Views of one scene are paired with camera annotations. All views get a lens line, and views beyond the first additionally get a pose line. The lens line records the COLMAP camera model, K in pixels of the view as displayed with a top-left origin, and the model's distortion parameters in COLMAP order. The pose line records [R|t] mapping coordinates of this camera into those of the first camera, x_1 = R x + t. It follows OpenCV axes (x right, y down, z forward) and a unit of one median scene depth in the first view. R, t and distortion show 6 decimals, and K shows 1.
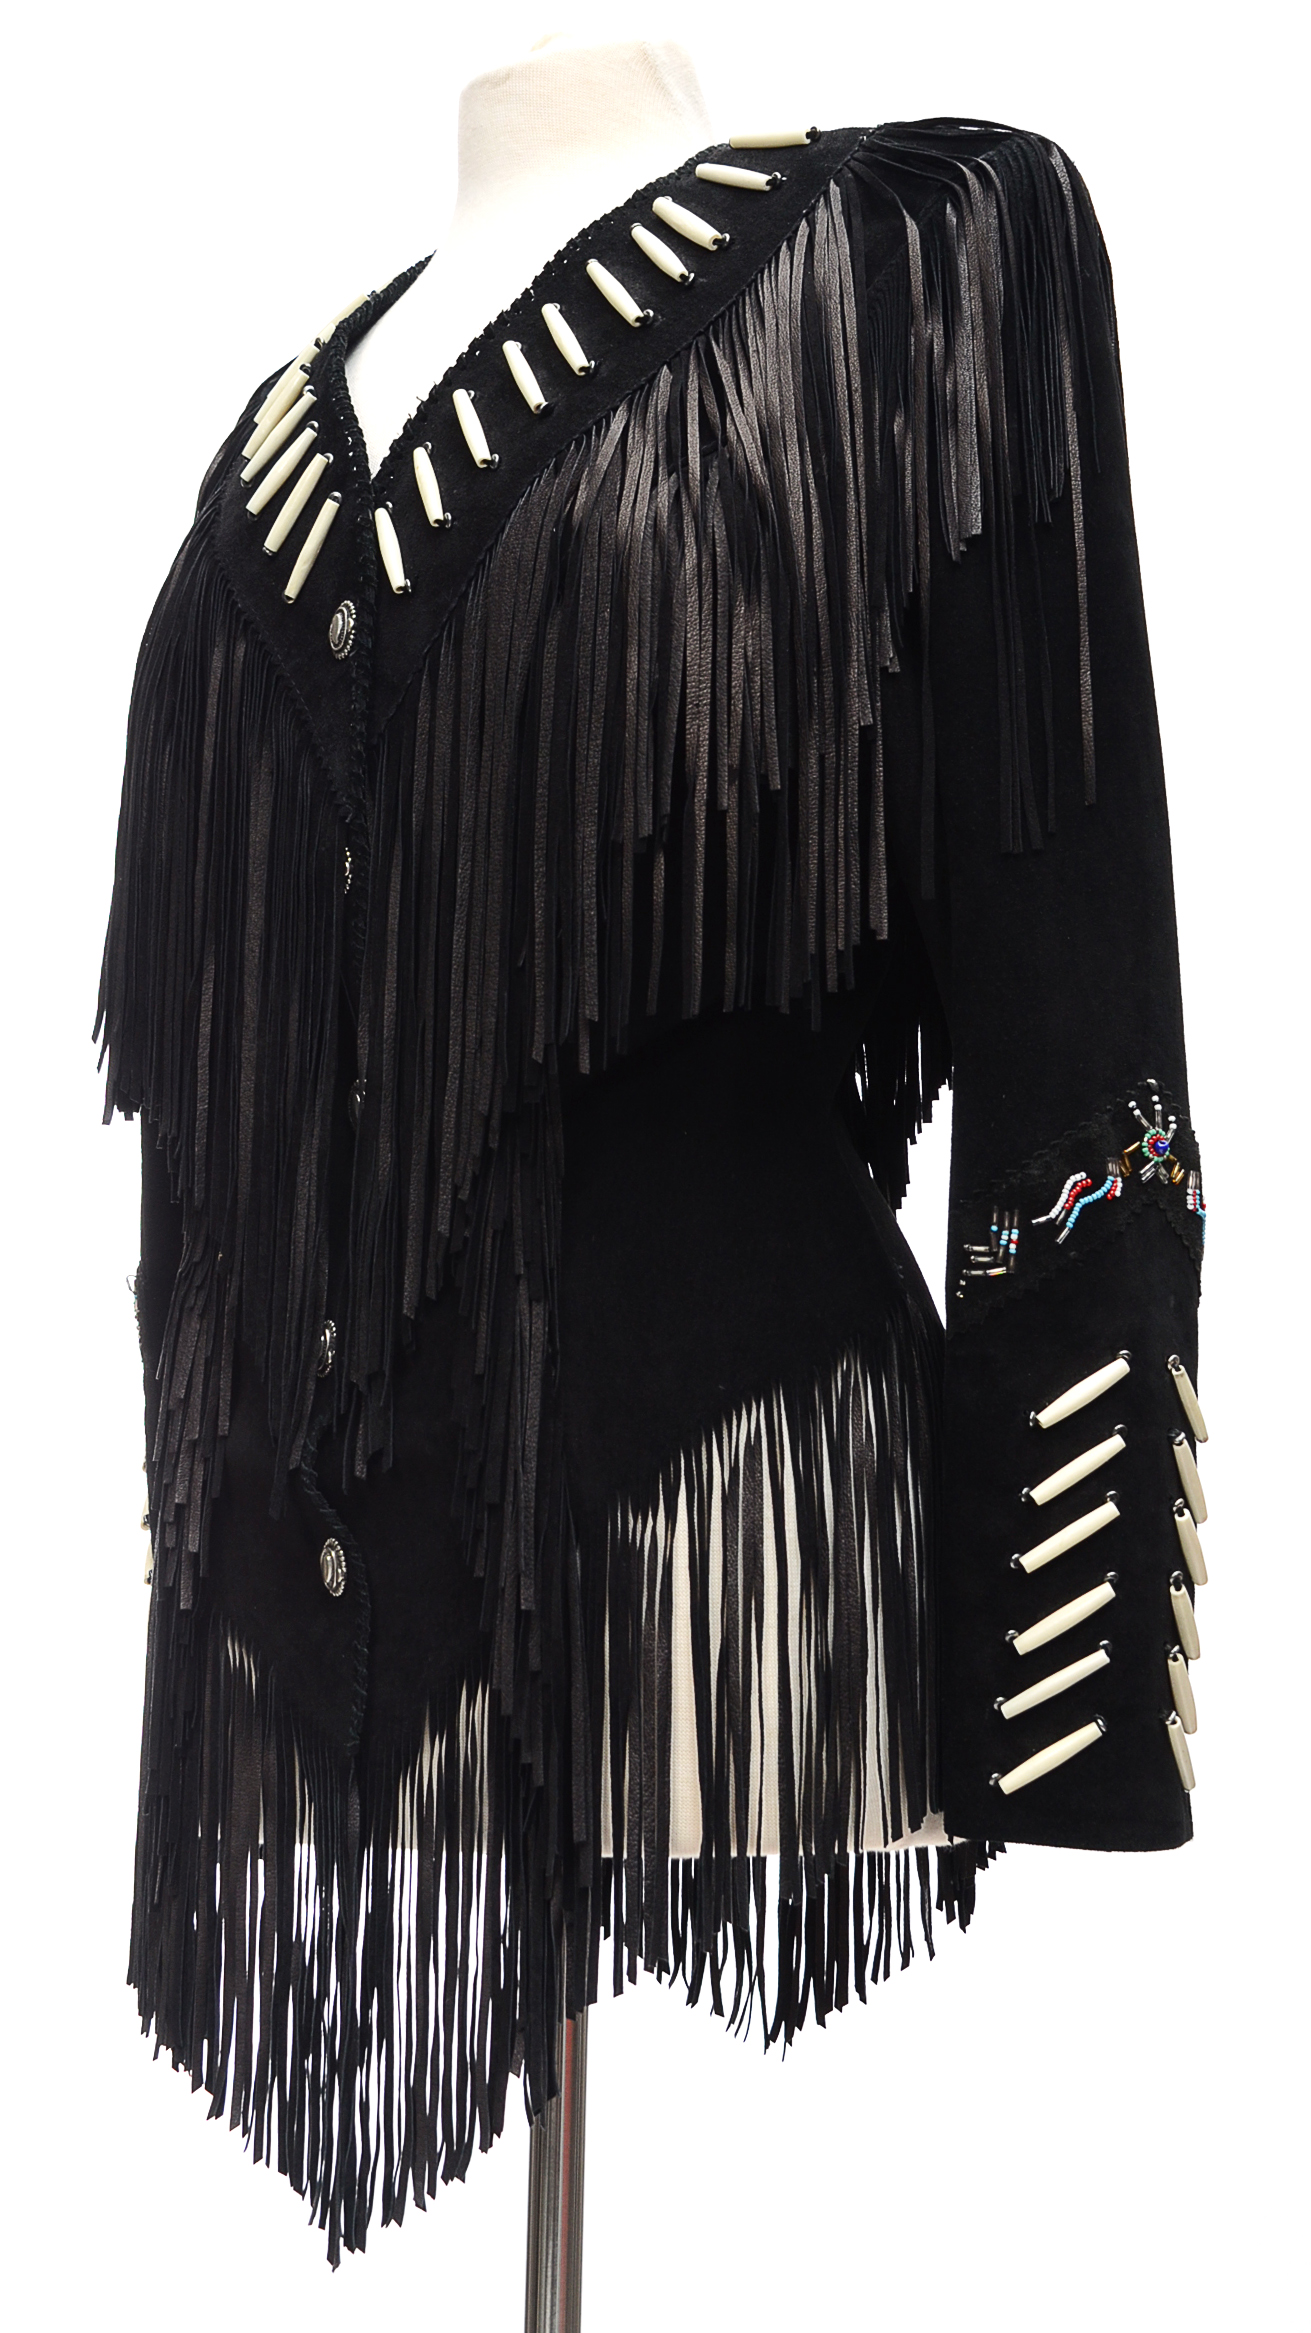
lens RADIAL K [[3197.4, 0, 655.5], [0, 3197.4, 1166.5], [0, 0, 1]] dist [-0.044026, -0.032999]
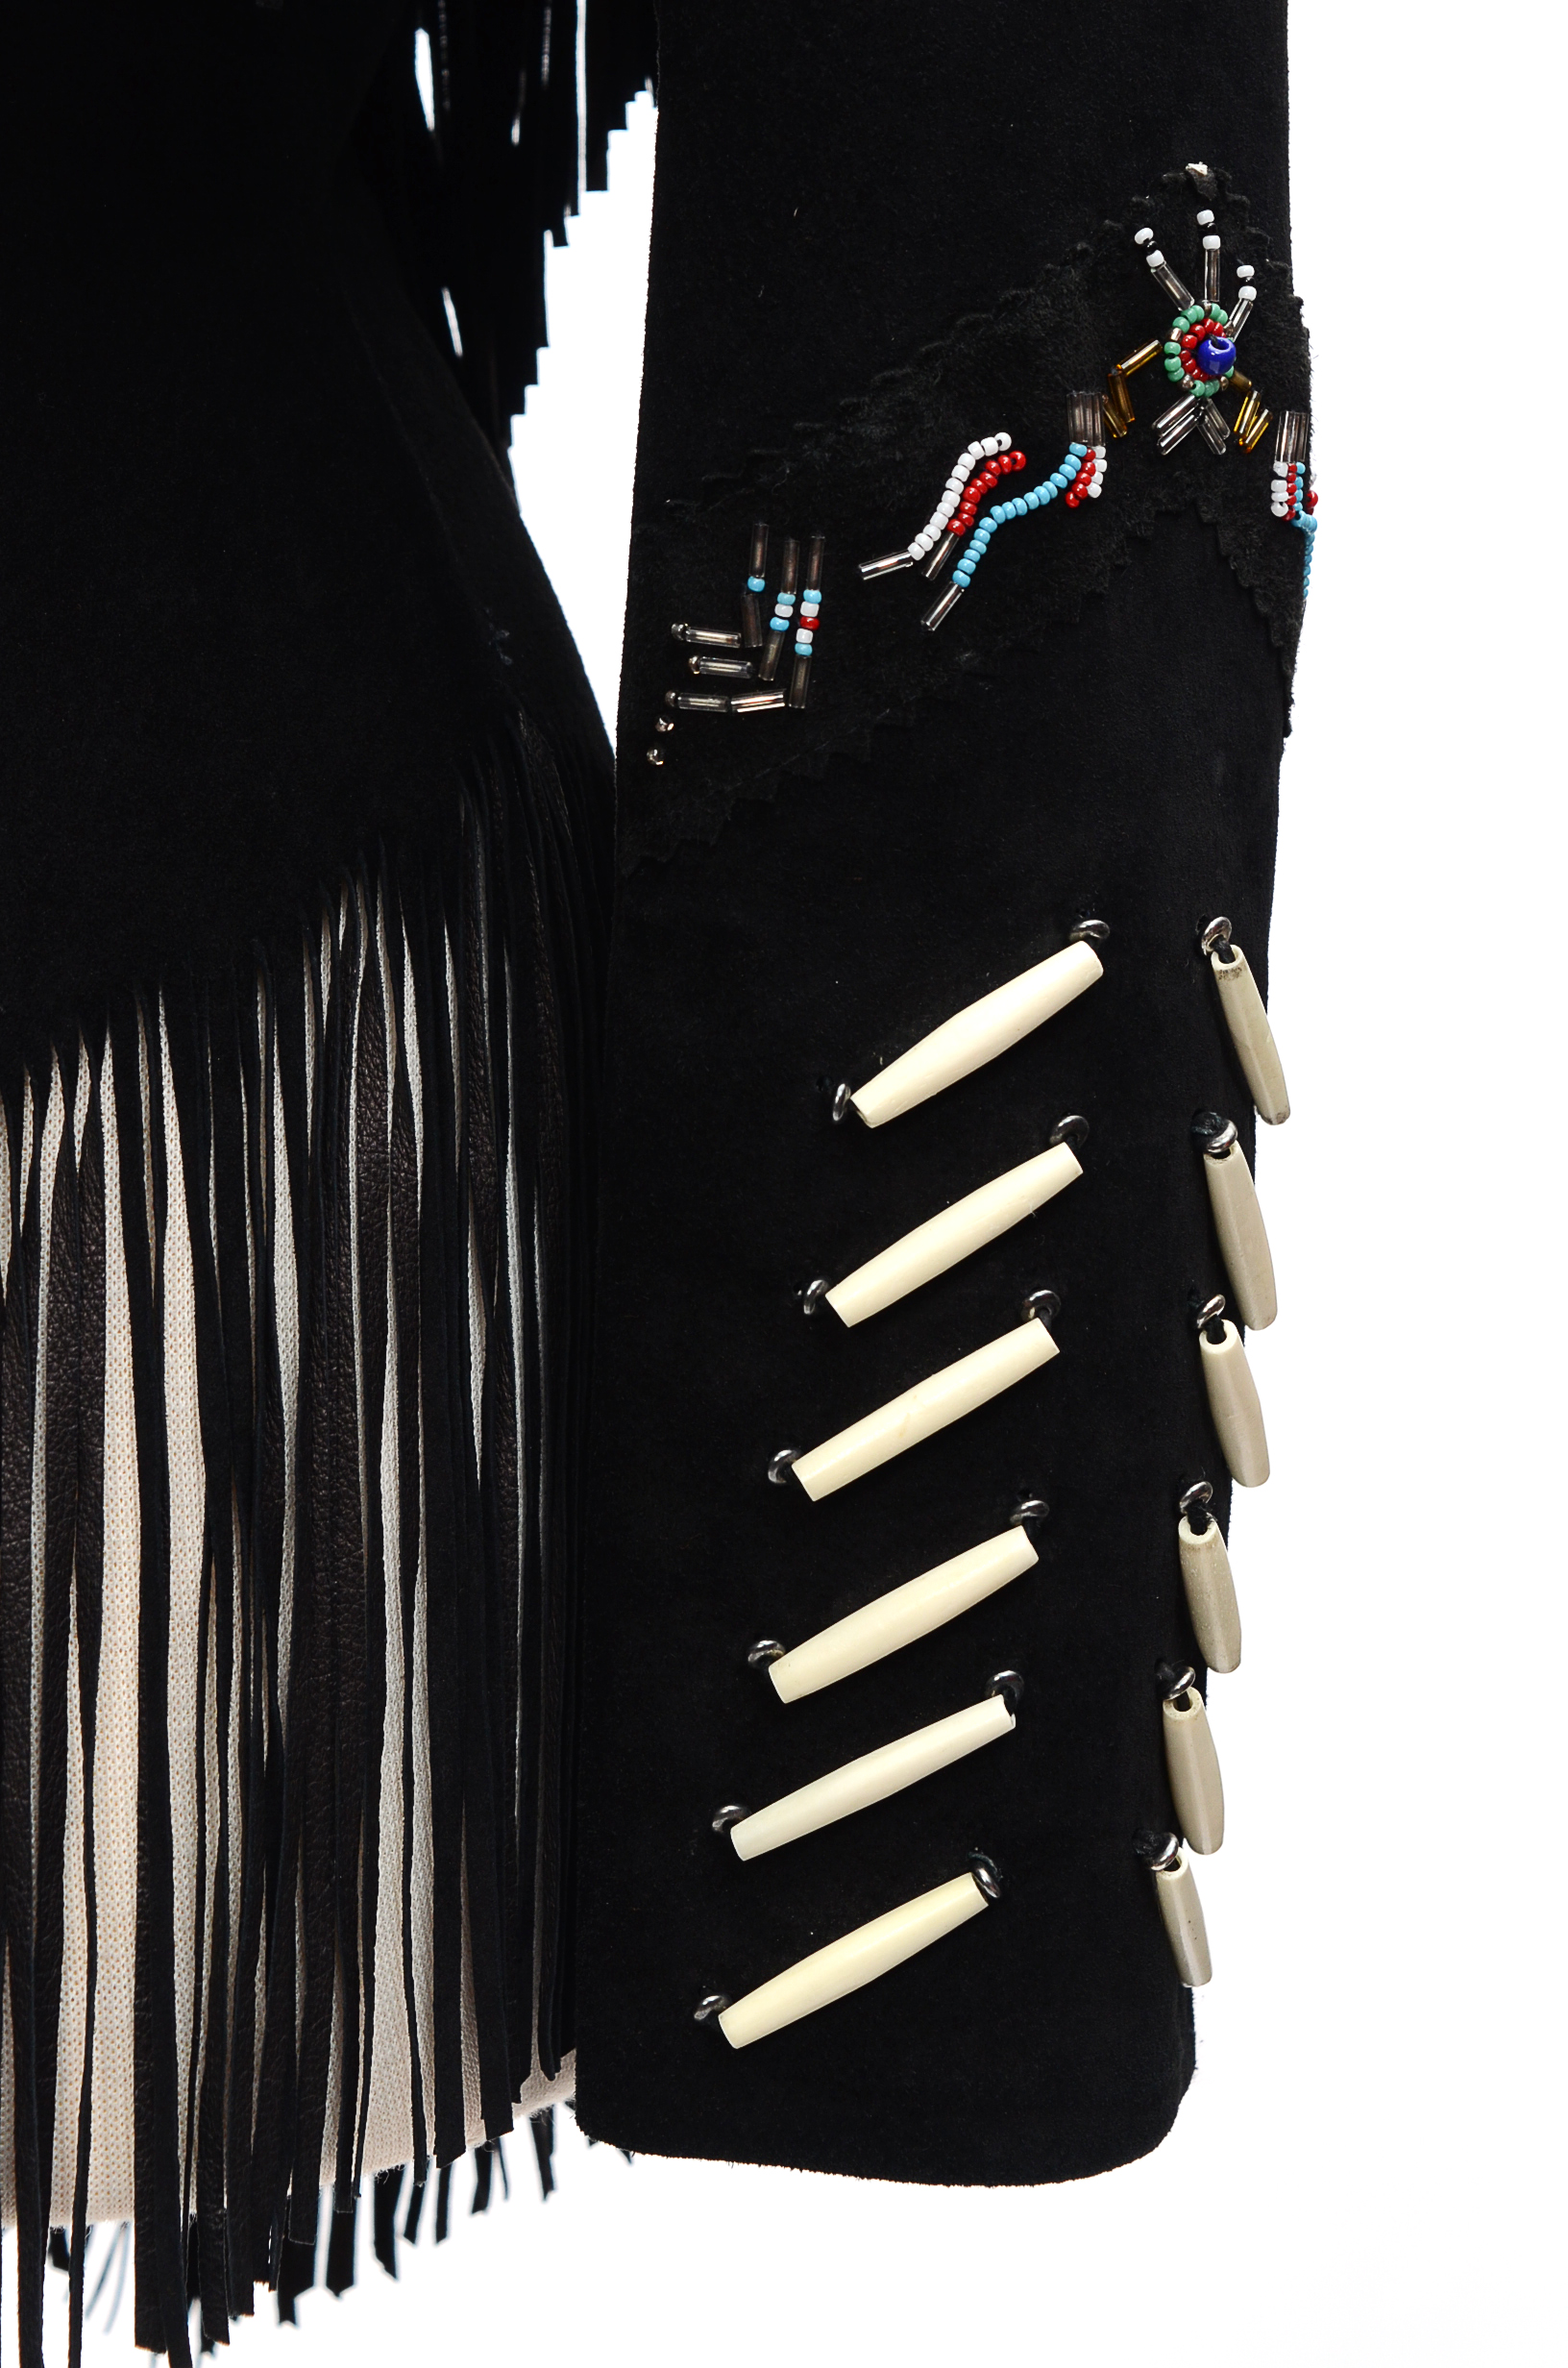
lens RADIAL K [[5359.8, 0, 784.0], [0, 5359.8, 1184.0], [0, 0, 1]] dist [0.059086, 0.296788]
pose [[0.993339, 0.011379, 0.114669, 0.039610], [-0.037338, 0.973209, 0.226869, -0.052589], [-0.109015, -0.229639, 0.967151, 0.390369]]
